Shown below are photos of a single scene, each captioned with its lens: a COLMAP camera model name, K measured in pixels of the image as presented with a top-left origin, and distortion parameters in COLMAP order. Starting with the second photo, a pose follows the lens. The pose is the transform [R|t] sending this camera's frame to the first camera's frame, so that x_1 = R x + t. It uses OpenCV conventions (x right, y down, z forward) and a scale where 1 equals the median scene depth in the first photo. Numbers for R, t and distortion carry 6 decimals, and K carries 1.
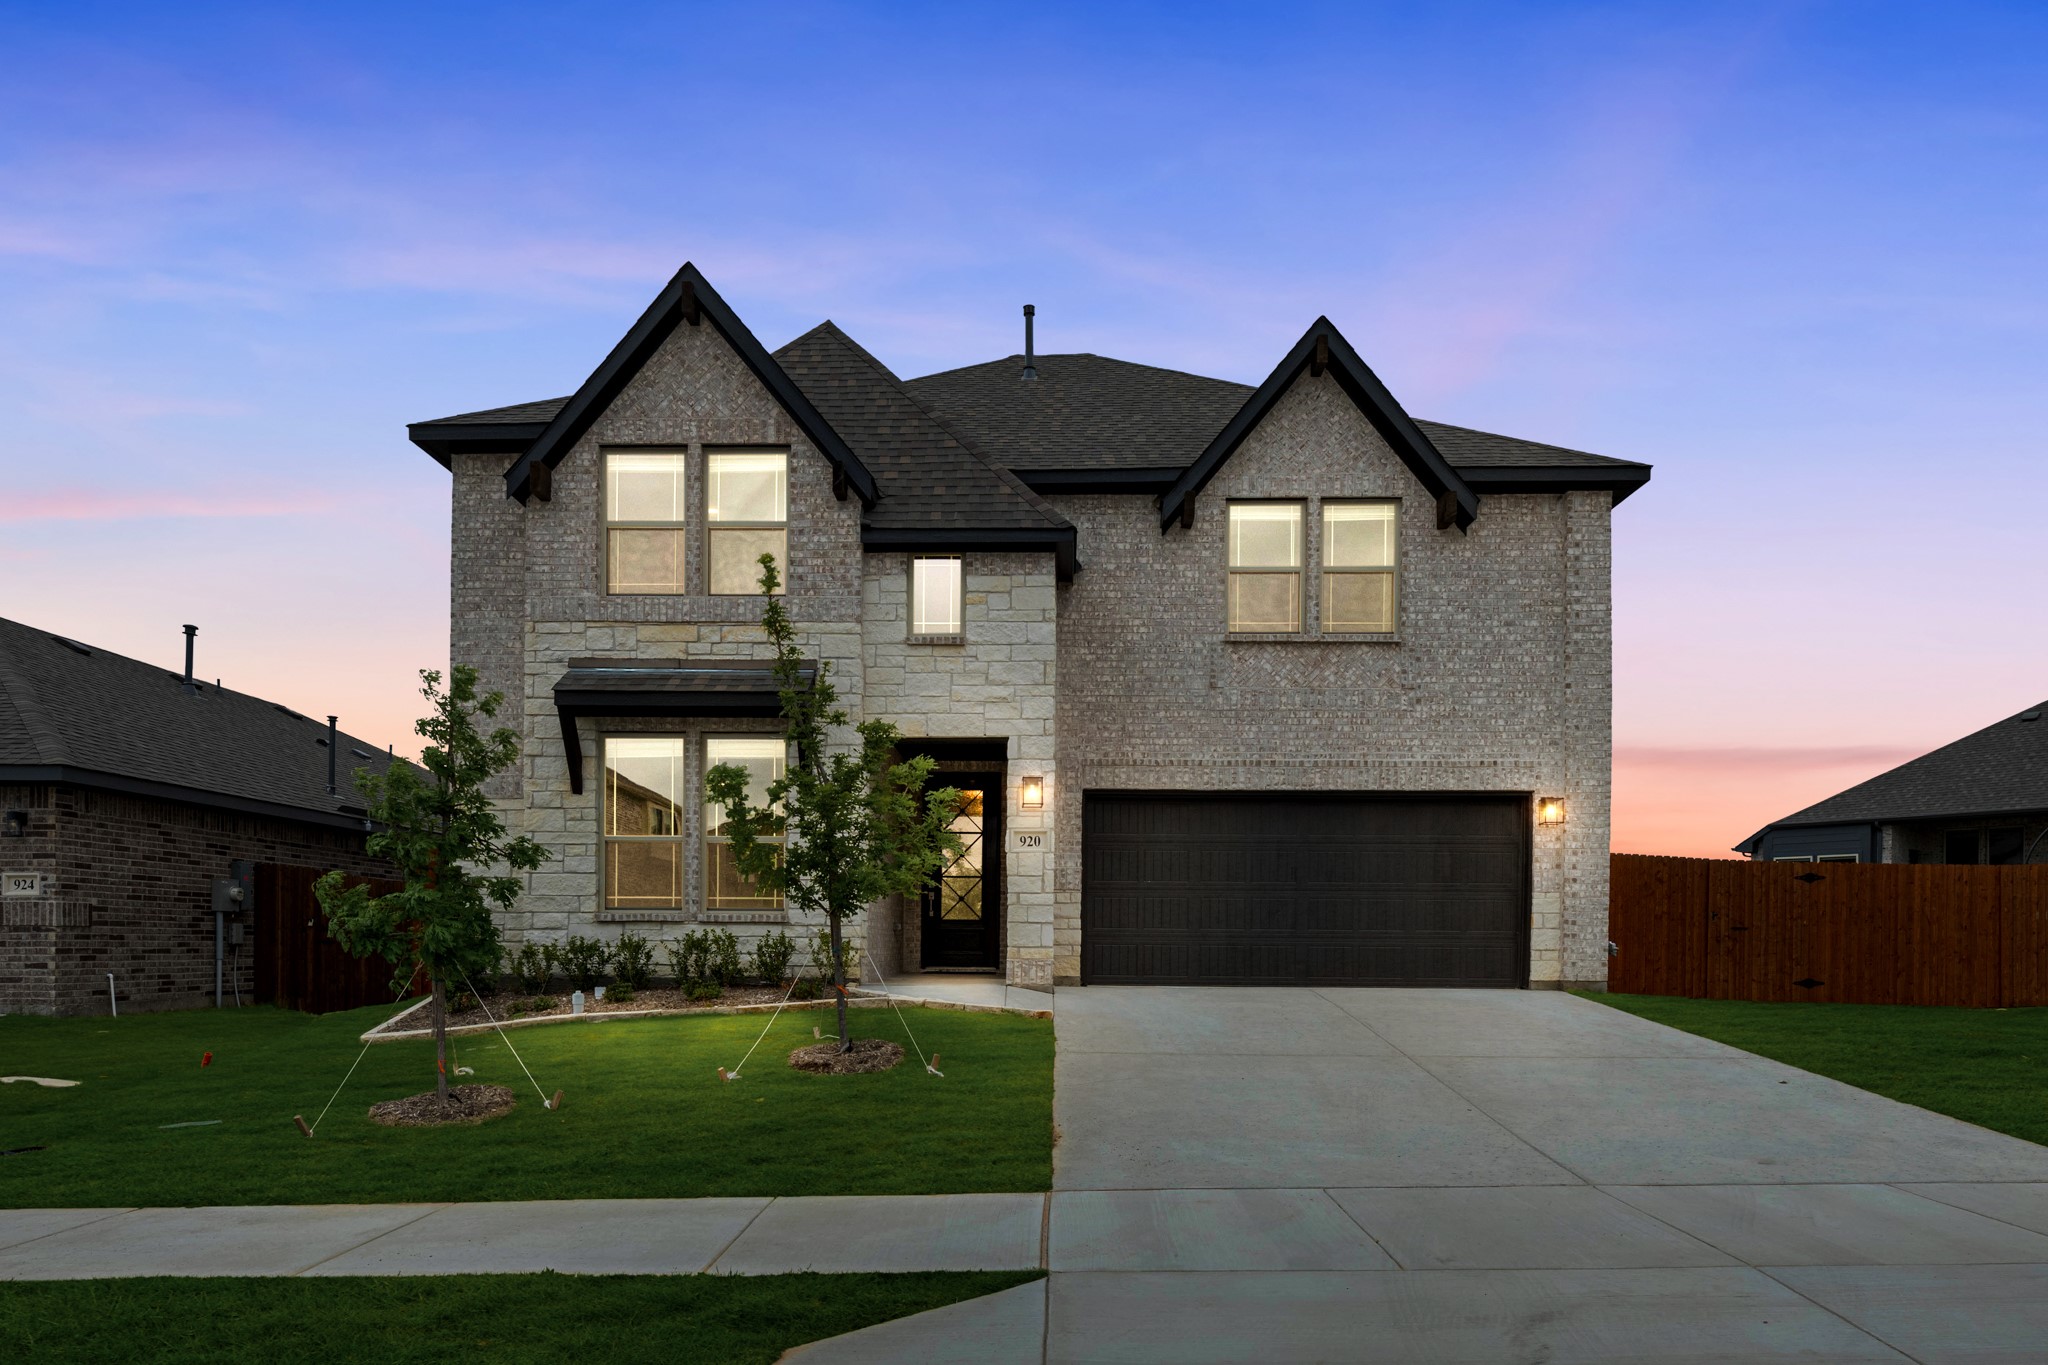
lens RADIAL K [[693.7, 0, 1023.9], [0, 693.7, 654.5], [0, 0, 1]] dist [0.000569, 0.000089]
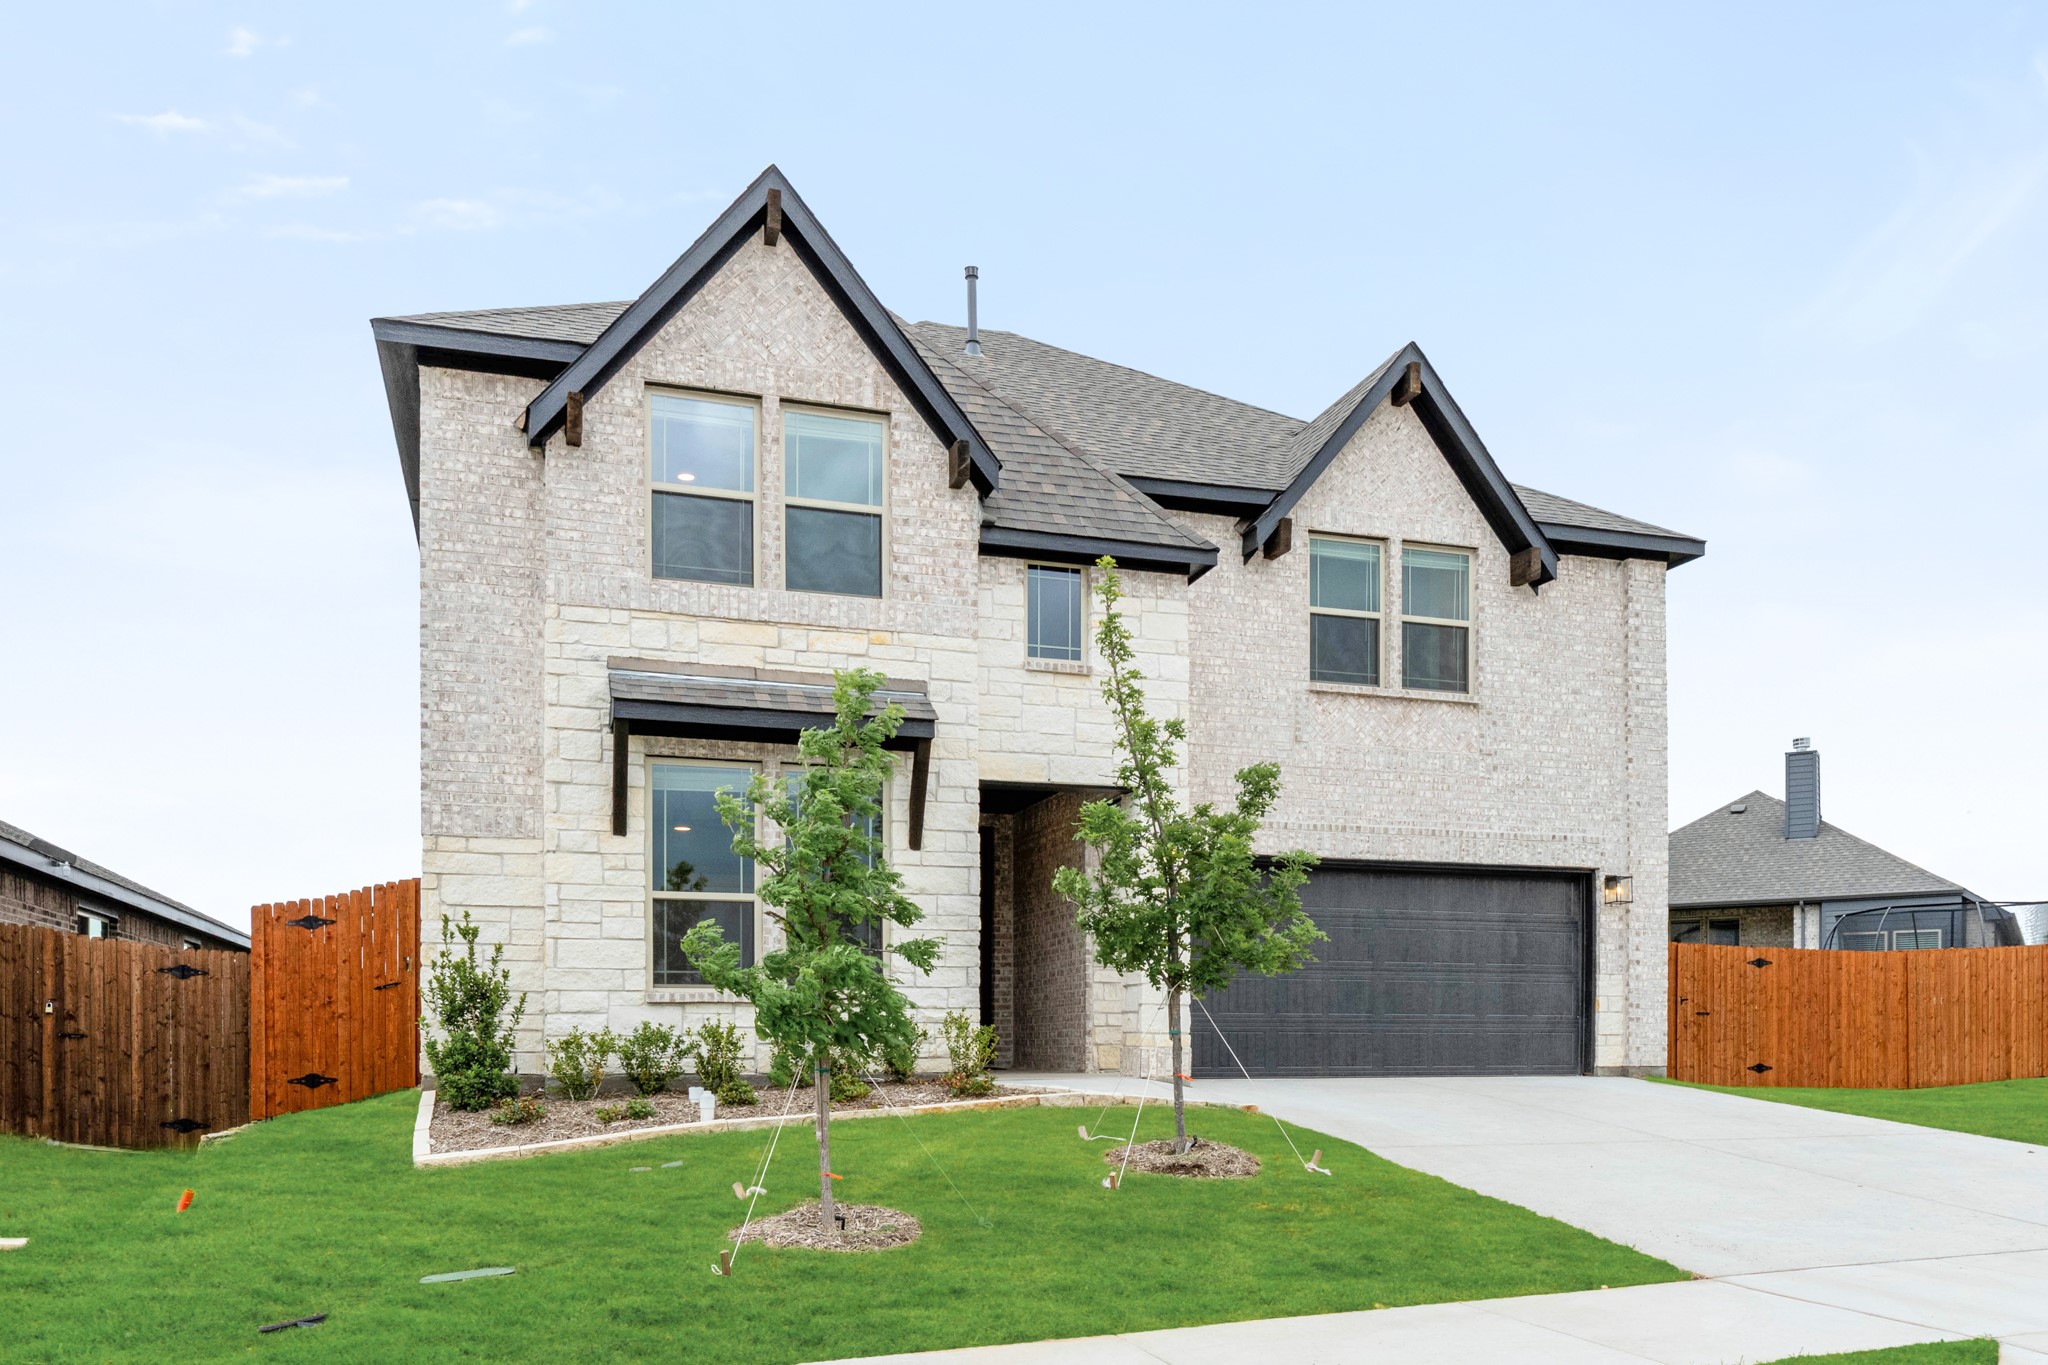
lens RADIAL K [[833.5, 0, 1017.2], [0, 833.5, 685.6], [0, 0, 1]] dist [0.001760, 0.000088]
pose [[0.981114, 0.069034, 0.180690, -0.285552], [-0.068436, 0.997610, -0.009550, 0.011529], [-0.180917, -0.002996, 0.983494, 0.015456]]
